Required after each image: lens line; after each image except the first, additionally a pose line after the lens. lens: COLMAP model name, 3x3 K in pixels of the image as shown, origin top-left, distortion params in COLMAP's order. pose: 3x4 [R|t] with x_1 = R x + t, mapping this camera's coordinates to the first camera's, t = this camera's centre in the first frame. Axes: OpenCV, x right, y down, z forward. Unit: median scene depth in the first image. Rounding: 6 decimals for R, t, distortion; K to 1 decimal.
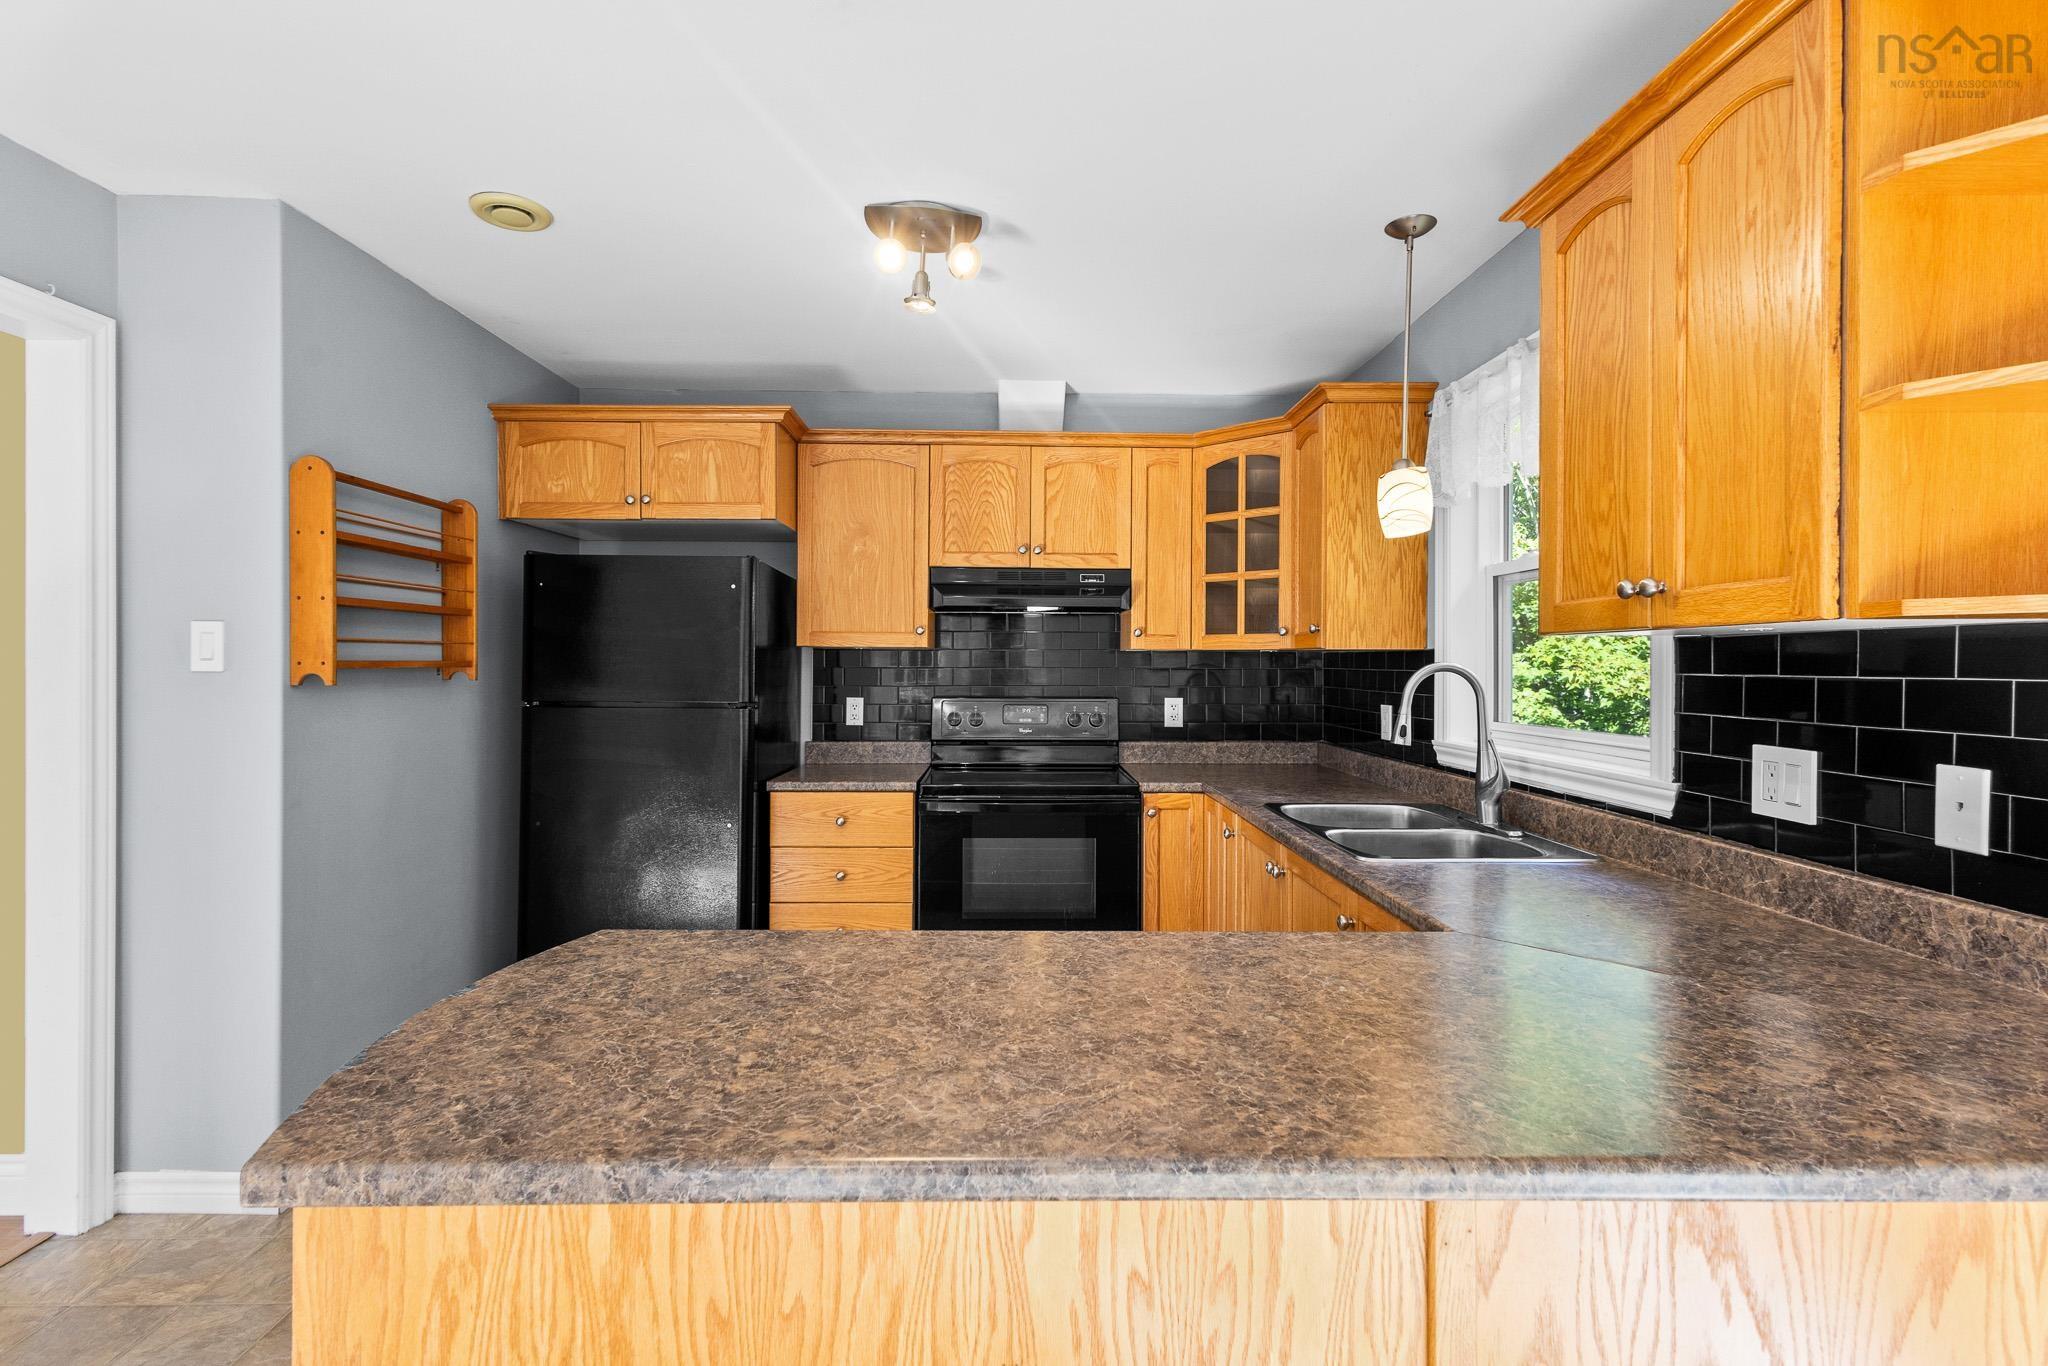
lens RADIAL K [[947.1, 0, 1033.2], [0, 947.1, 666.8], [0, 0, 1]] dist [0.007757, -0.000903]
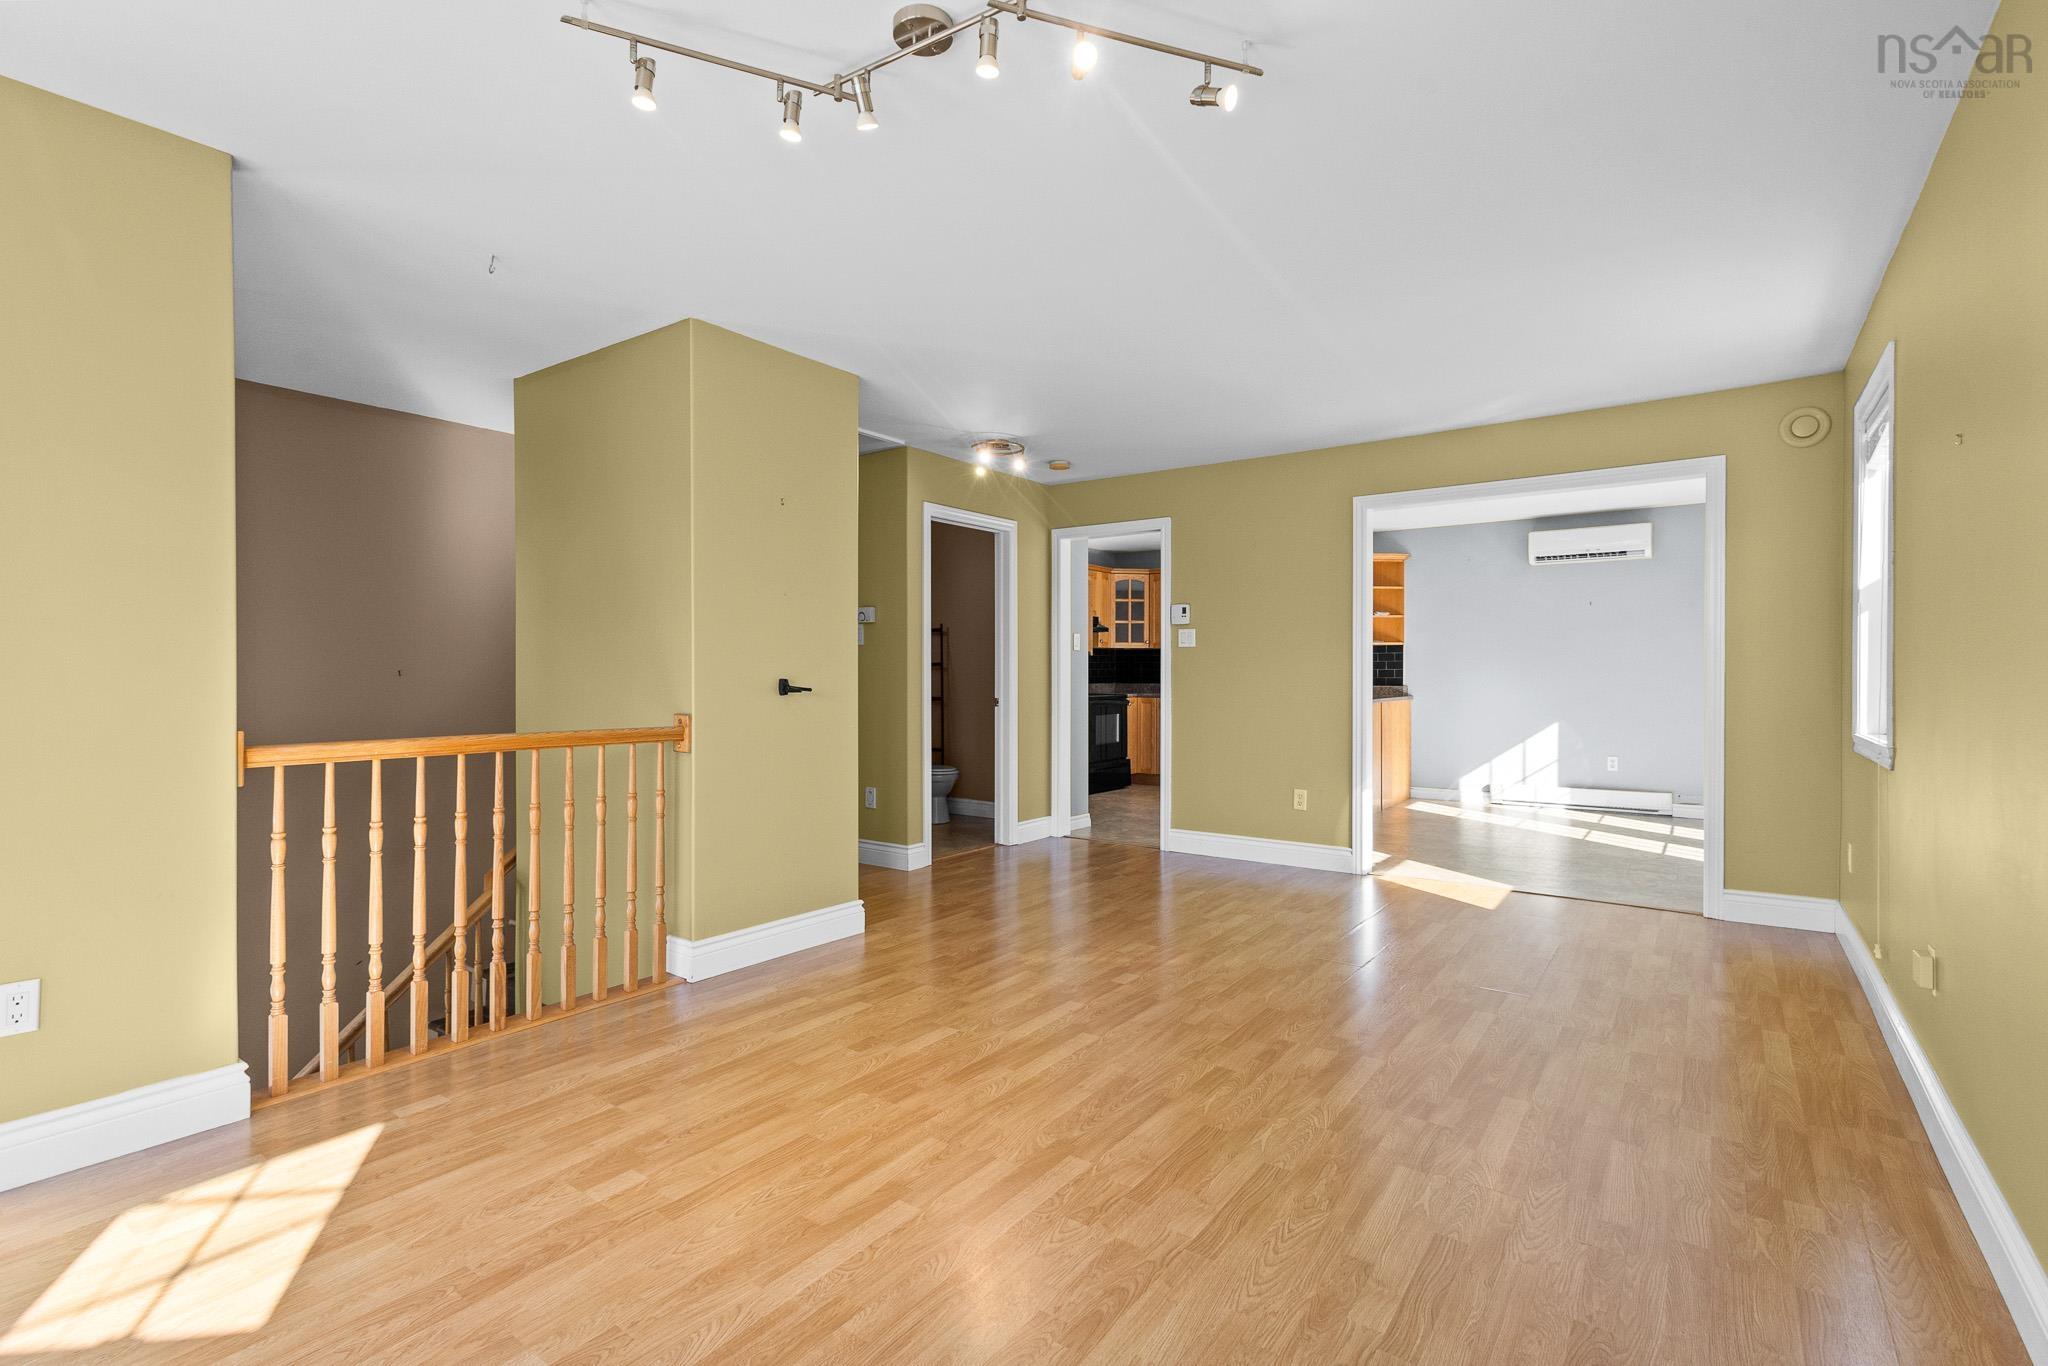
lens RADIAL K [[947.1, 0, 1027.2], [0, 947.1, 677.2], [0, 0, 1]] dist [0.007757, -0.000903]
pose [[0.600009, -0.010665, 0.799922, -2.452983], [0.006729, 0.999943, 0.008284, 0.048010], [-0.799965, 0.000412, 0.600047, -0.494990]]
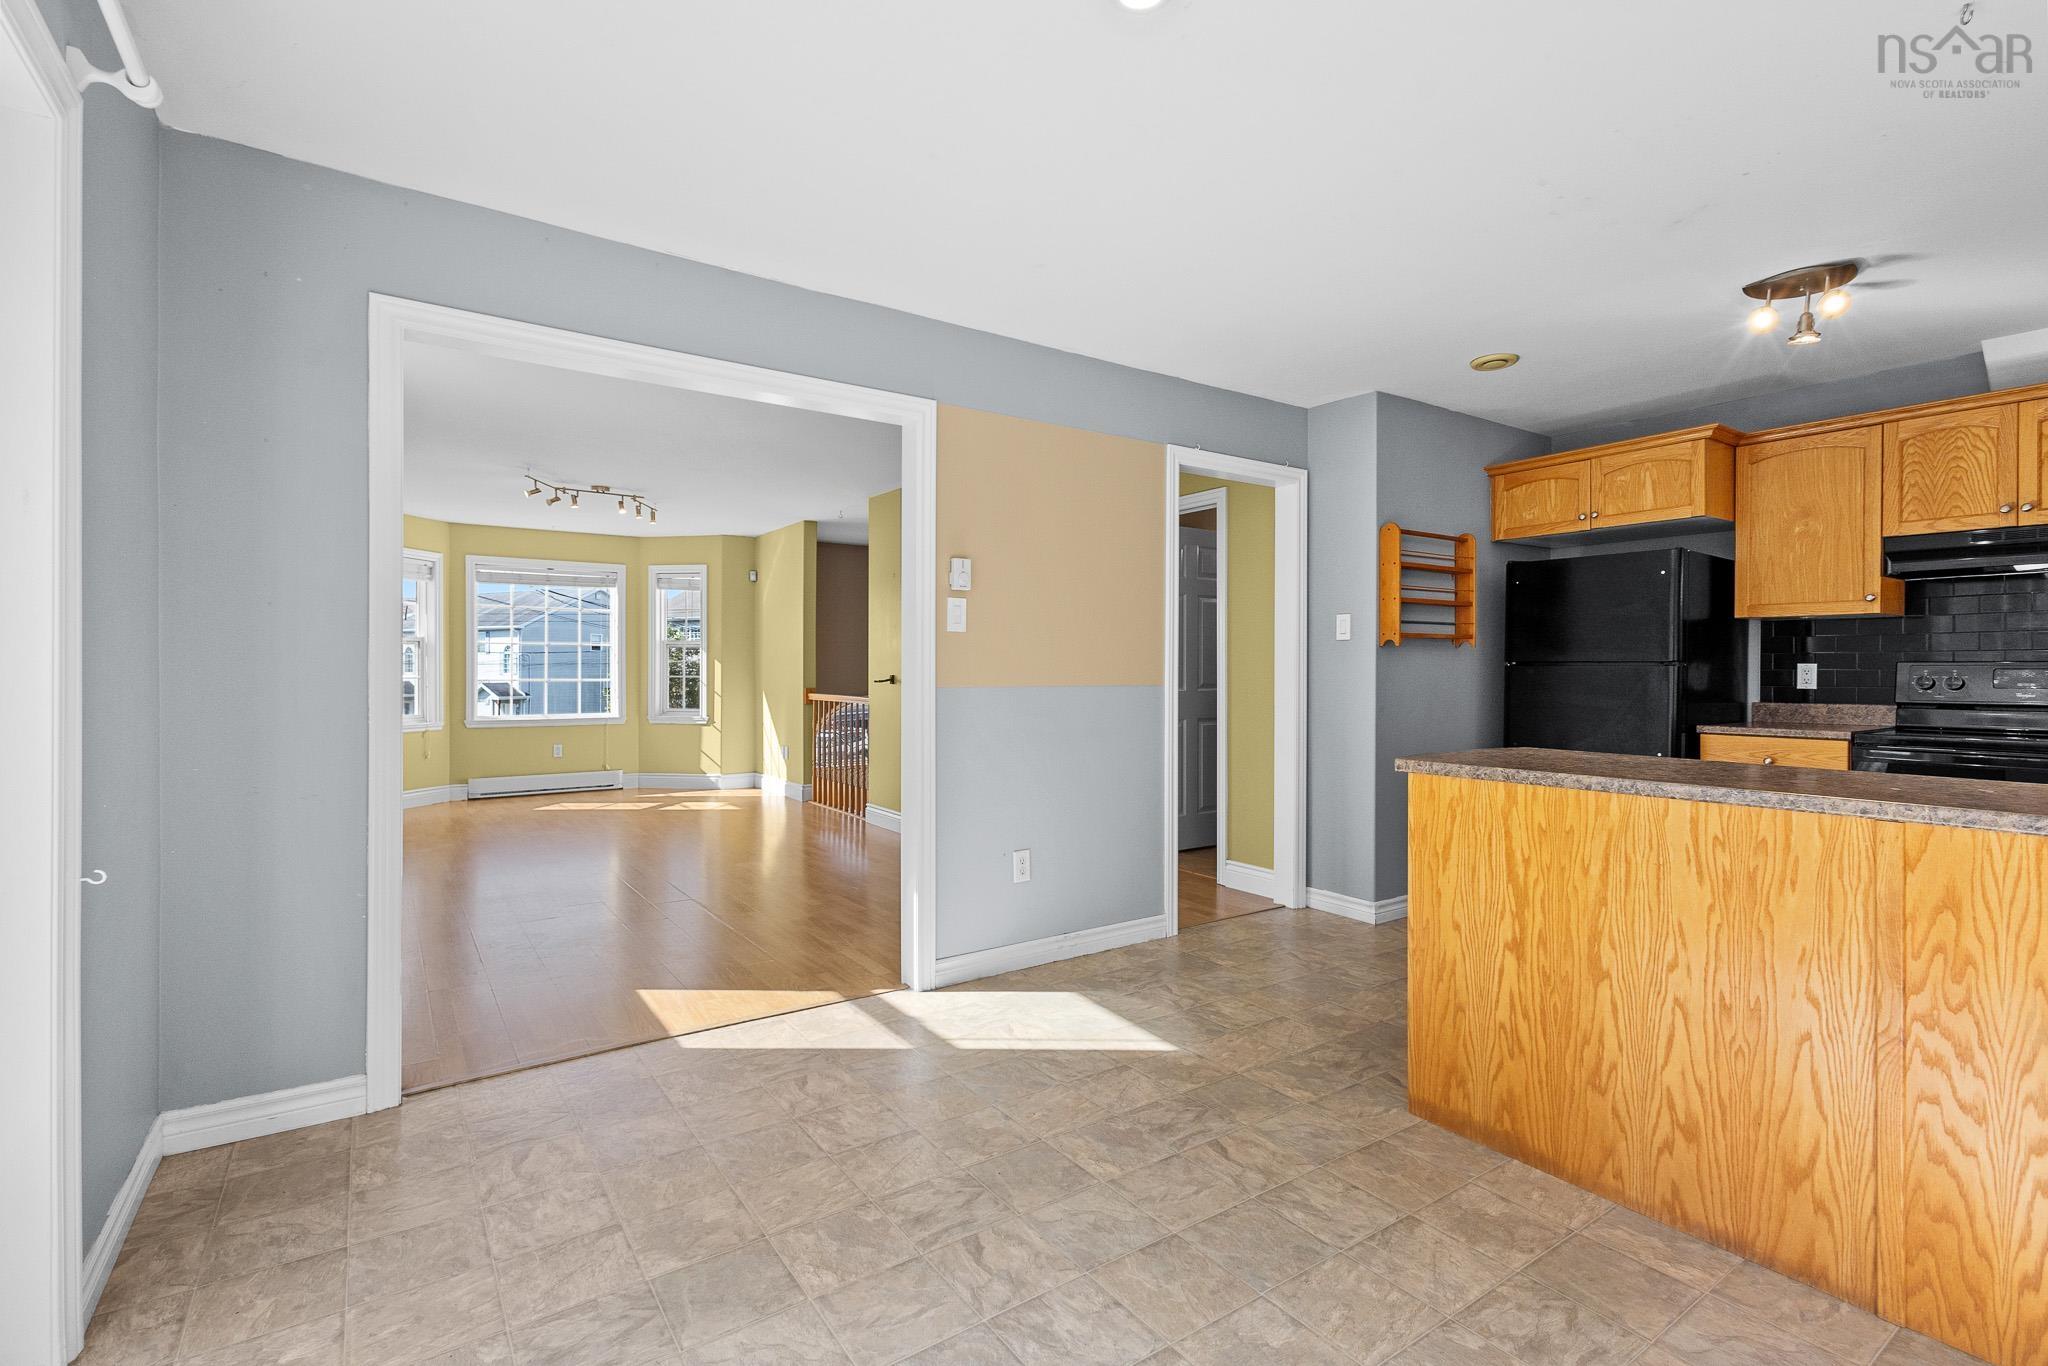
lens RADIAL K [[947.1, 0, 1014.8], [0, 947.1, 672.1], [0, 0, 1]] dist [0.007757, -0.000903]
pose [[0.543396, -0.002198, -0.839474, 0.298499], [-0.000556, 0.999995, -0.002978, 0.057126], [0.839476, 0.002085, 0.543392, -0.464819]]
